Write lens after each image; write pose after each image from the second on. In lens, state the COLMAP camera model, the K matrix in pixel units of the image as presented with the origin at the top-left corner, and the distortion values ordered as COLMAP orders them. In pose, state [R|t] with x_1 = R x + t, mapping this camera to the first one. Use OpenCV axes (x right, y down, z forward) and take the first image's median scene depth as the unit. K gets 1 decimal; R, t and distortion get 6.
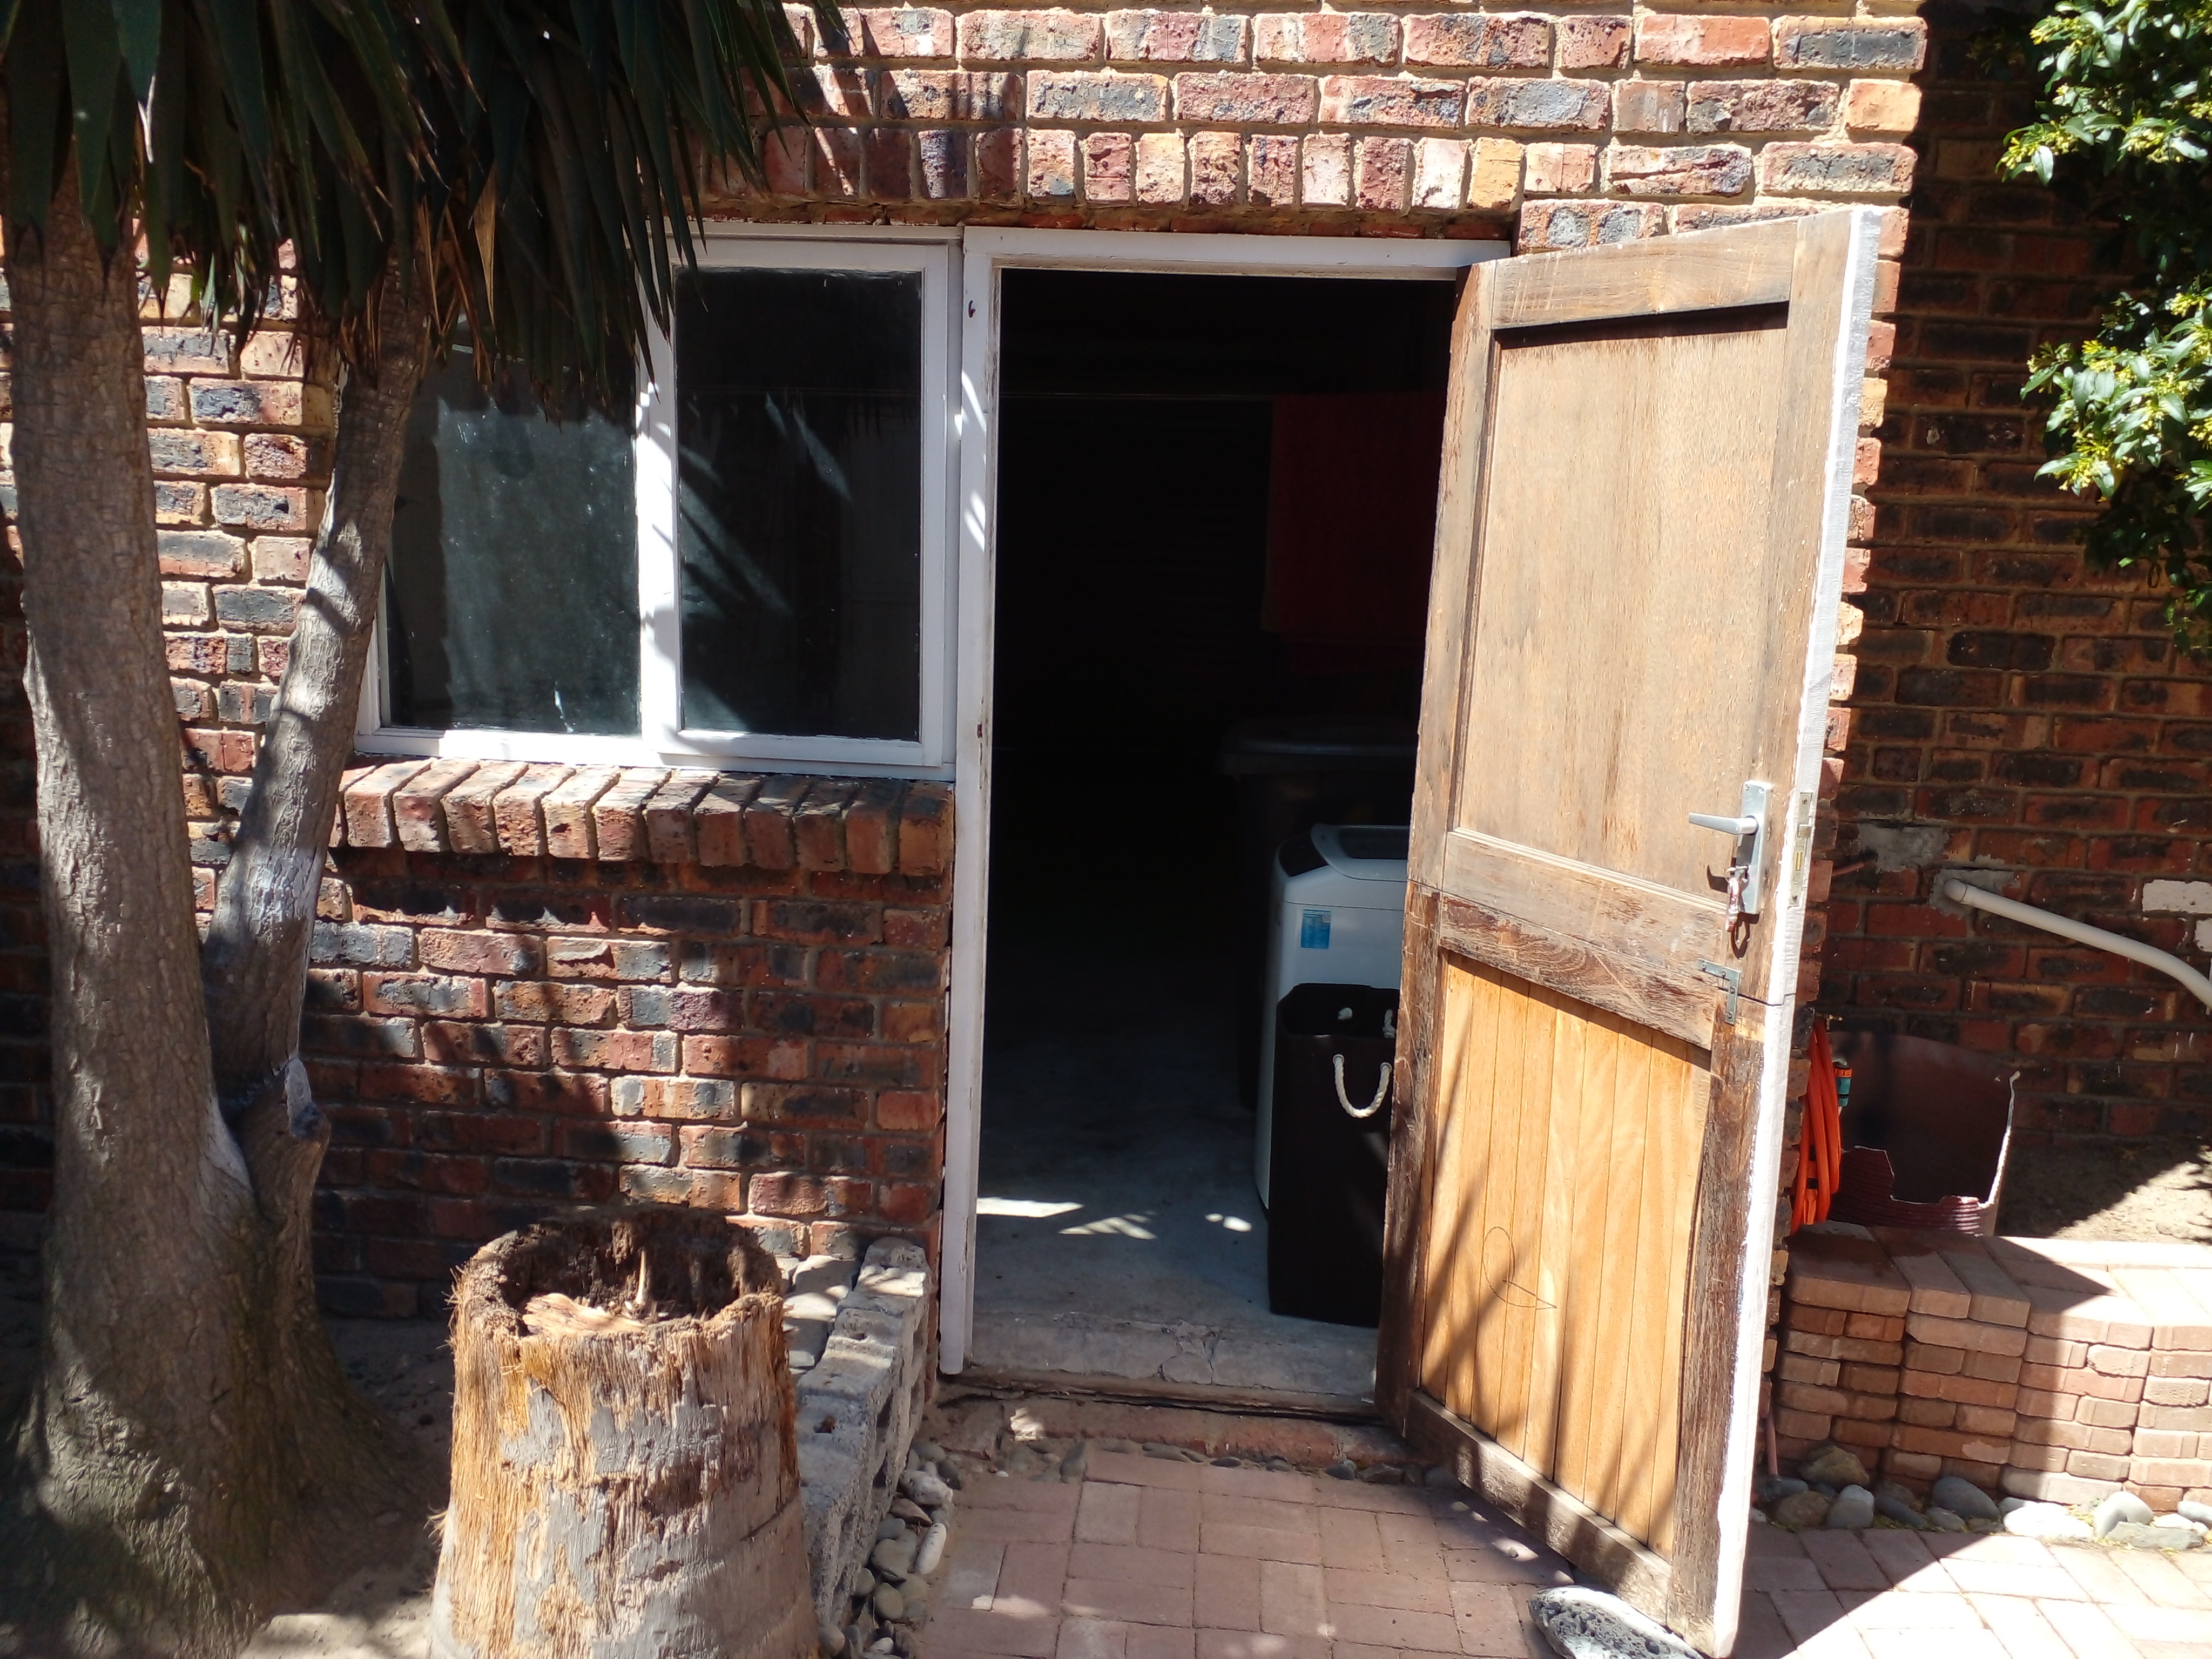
lens RADIAL K [[1743.3, 0, 1106.0], [0, 1743.3, 829.5], [0, 0, 1]] dist [0.113925, -0.264500]
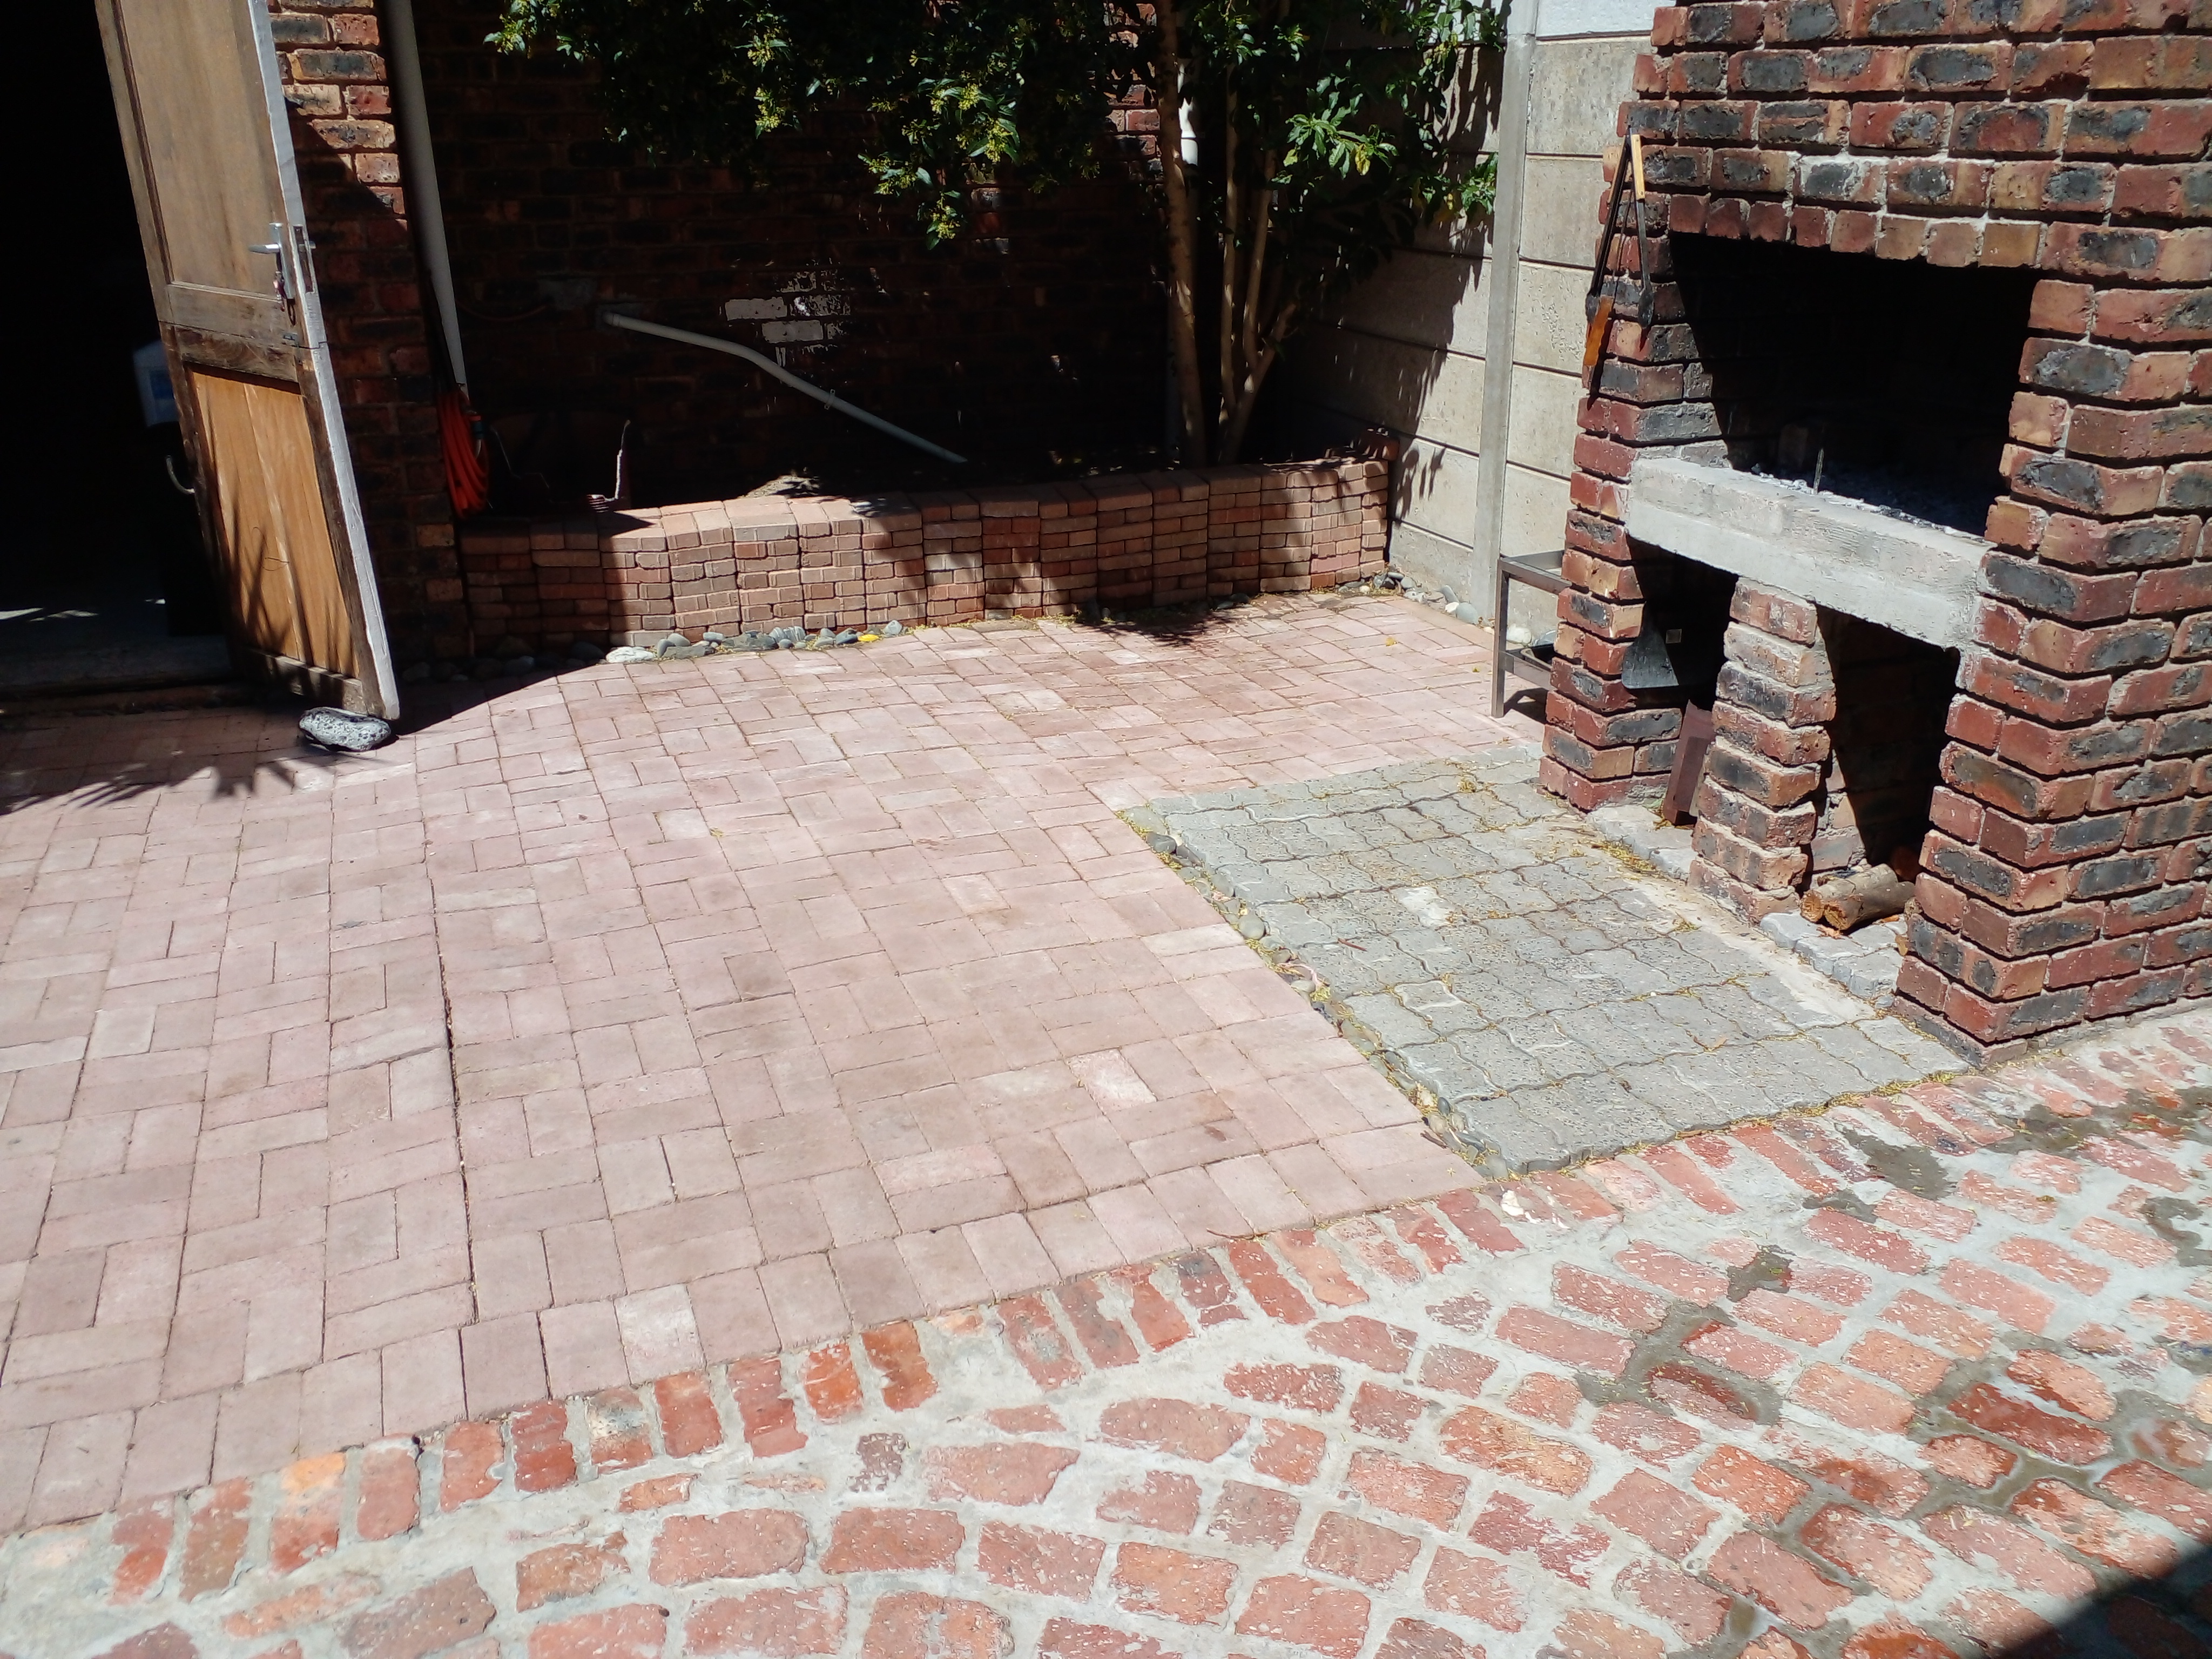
lens RADIAL K [[1756.3, 0, 1106.0], [0, 1756.3, 829.5], [0, 0, 1]] dist [0.041016, -0.086600]
pose [[0.909208, -0.195315, 0.367686, 0.273918], [0.108001, 0.963547, 0.244772, 0.171841], [-0.402091, -0.182838, 0.897158, -0.843855]]
